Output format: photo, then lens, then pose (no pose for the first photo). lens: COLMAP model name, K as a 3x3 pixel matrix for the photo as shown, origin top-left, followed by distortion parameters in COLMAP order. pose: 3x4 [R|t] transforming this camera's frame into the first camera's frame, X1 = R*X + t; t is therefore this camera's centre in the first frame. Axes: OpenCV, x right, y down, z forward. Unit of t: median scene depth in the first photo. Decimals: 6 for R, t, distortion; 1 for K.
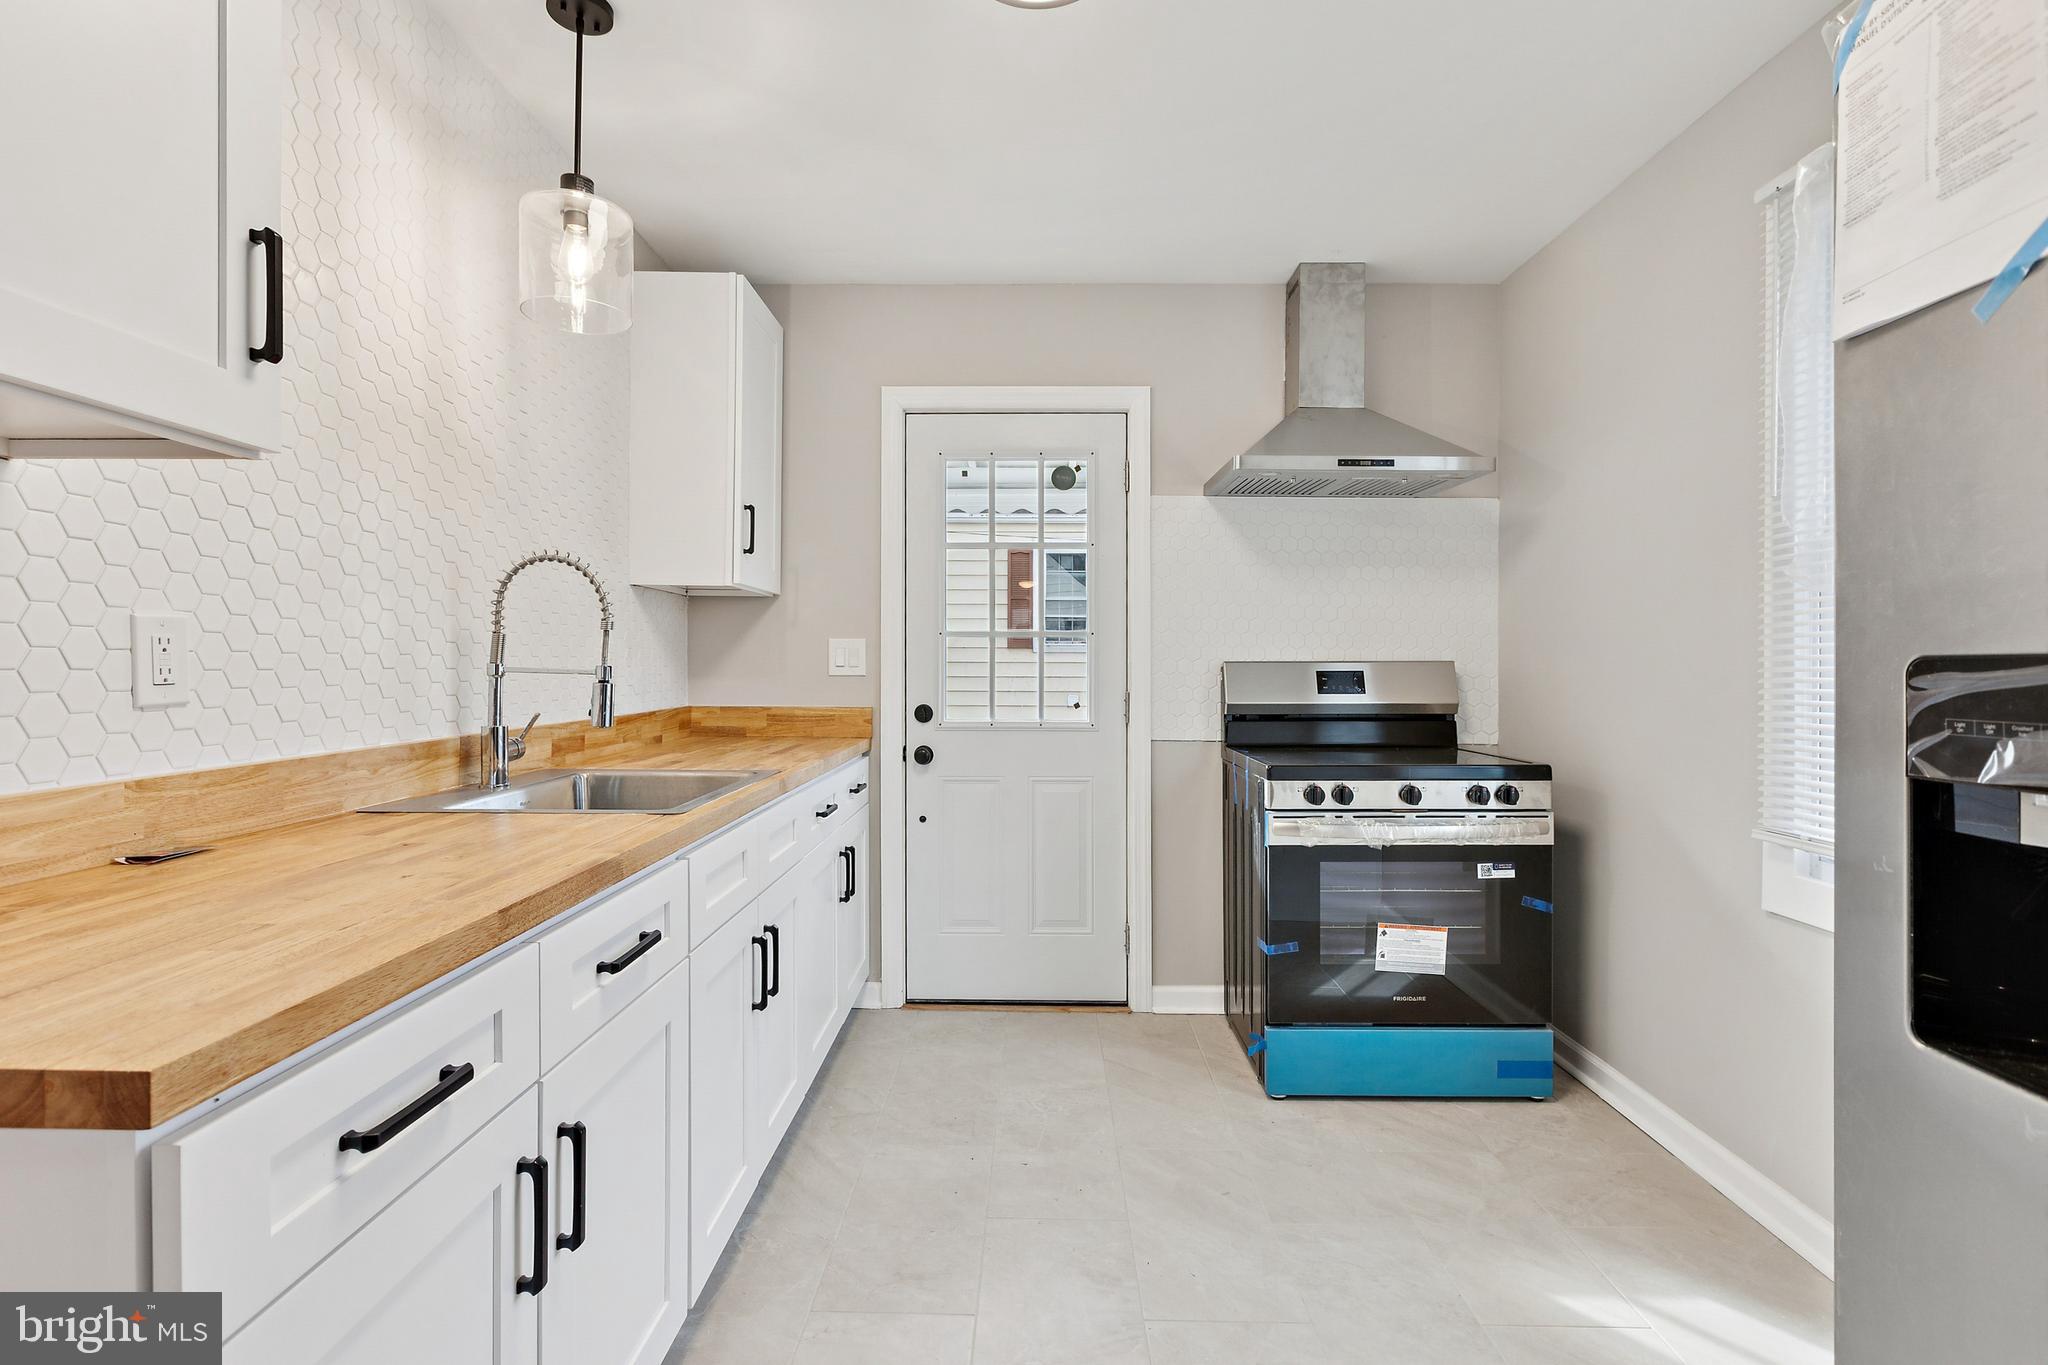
lens RADIAL K [[958.5, 0, 1020.8], [0, 958.5, 673.4], [0, 0, 1]] dist [0.001564, 0.000272]
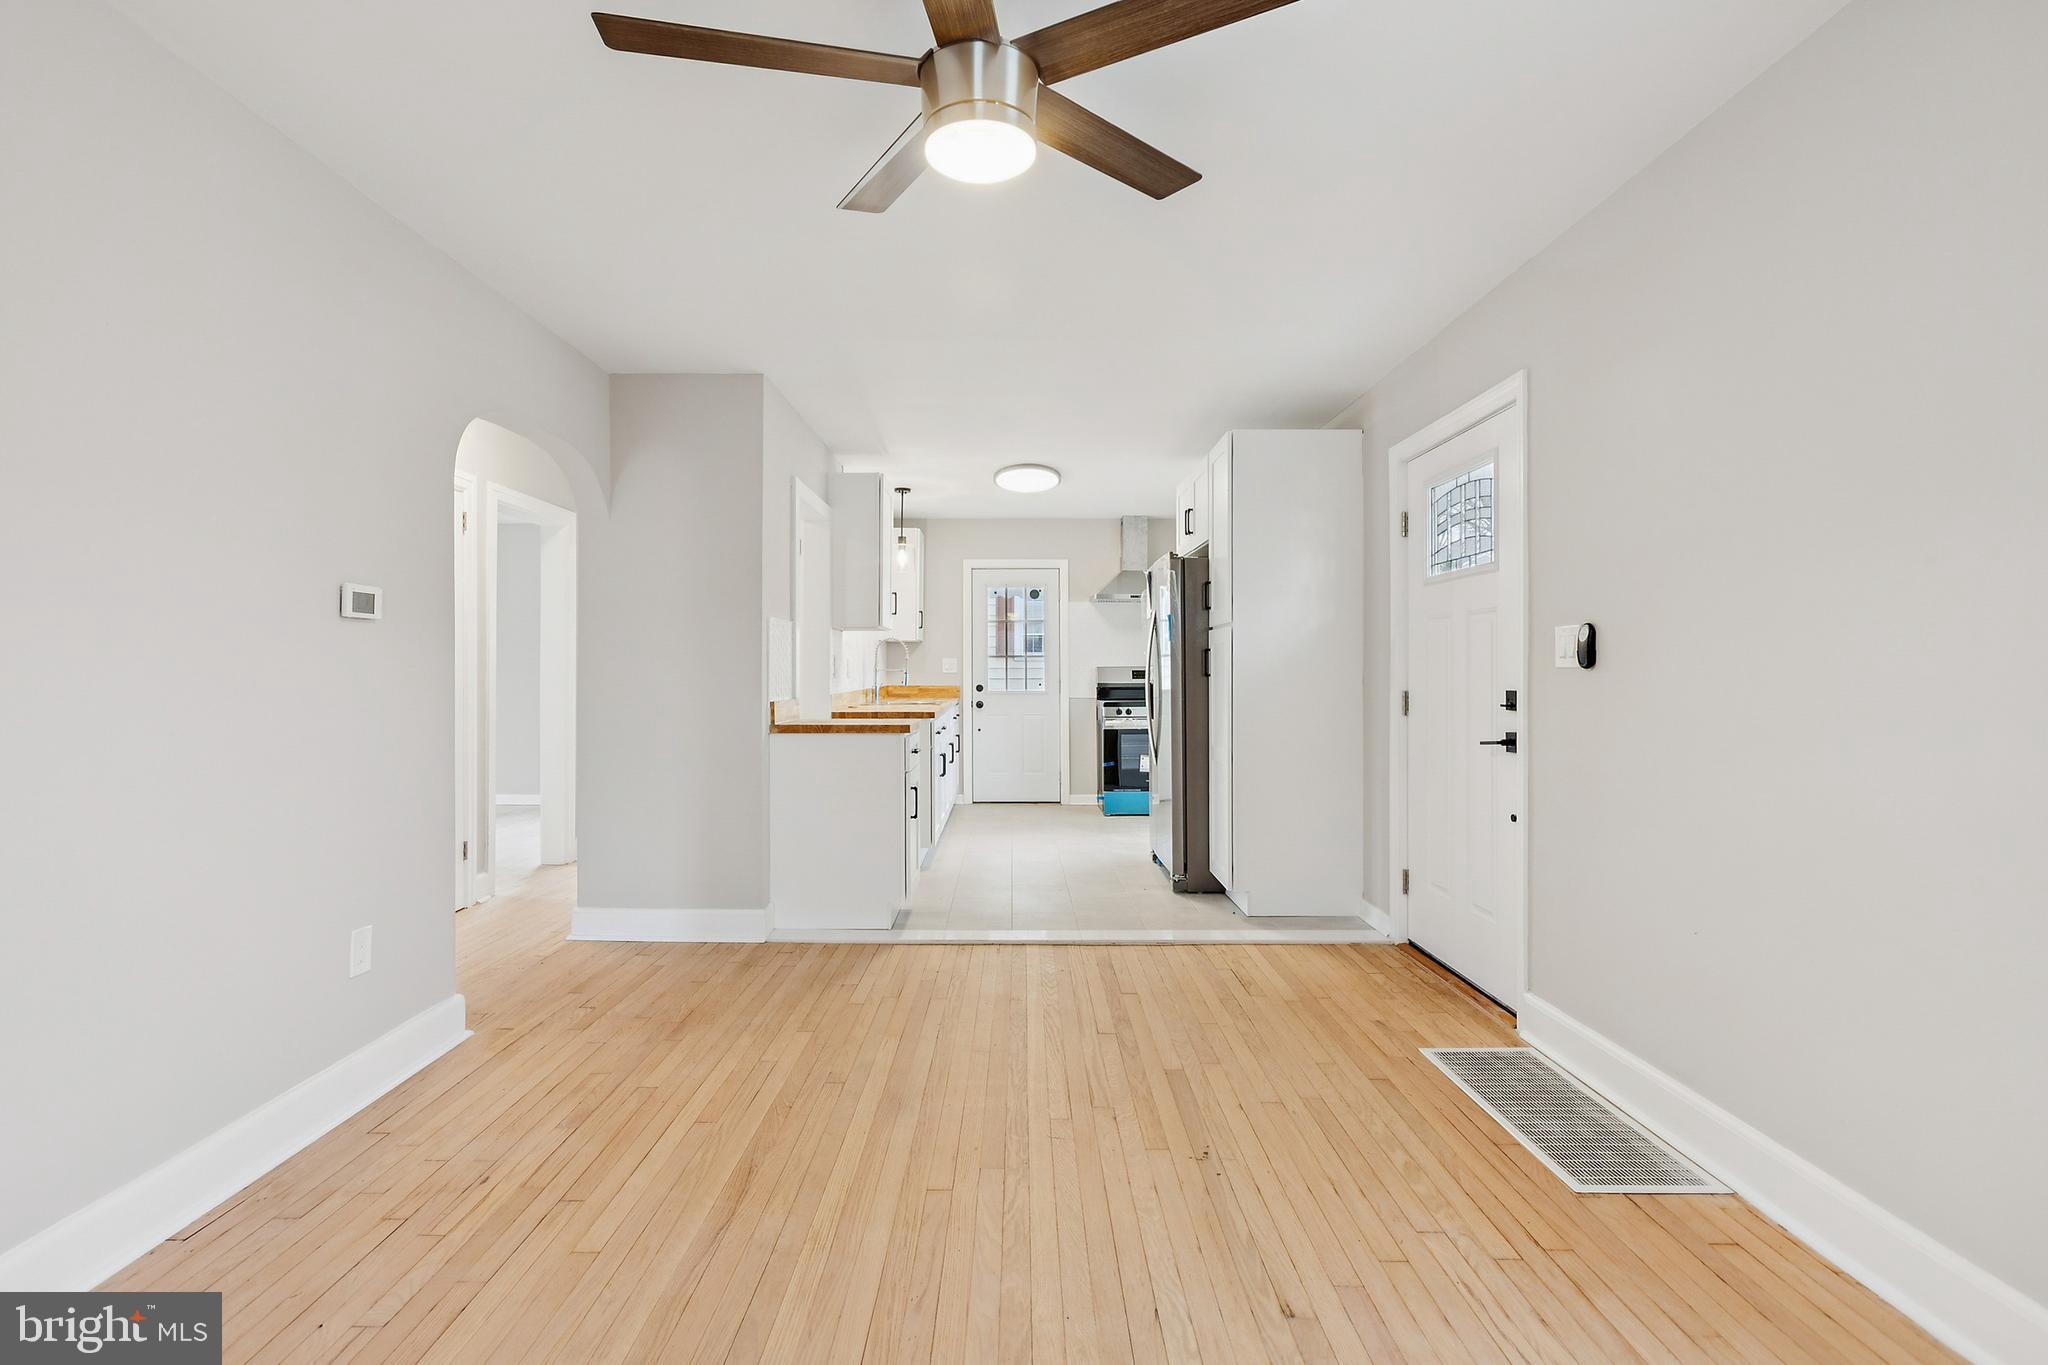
lens RADIAL K [[958.5, 0, 1019.7], [0, 958.5, 675.4], [0, 0, 1]] dist [0.001564, 0.000272]
pose [[0.999444, -0.004110, 0.033087, -0.079319], [0.004129, 0.999991, -0.000508, 0.010633], [-0.033084, 0.000644, 0.999452, -1.540378]]
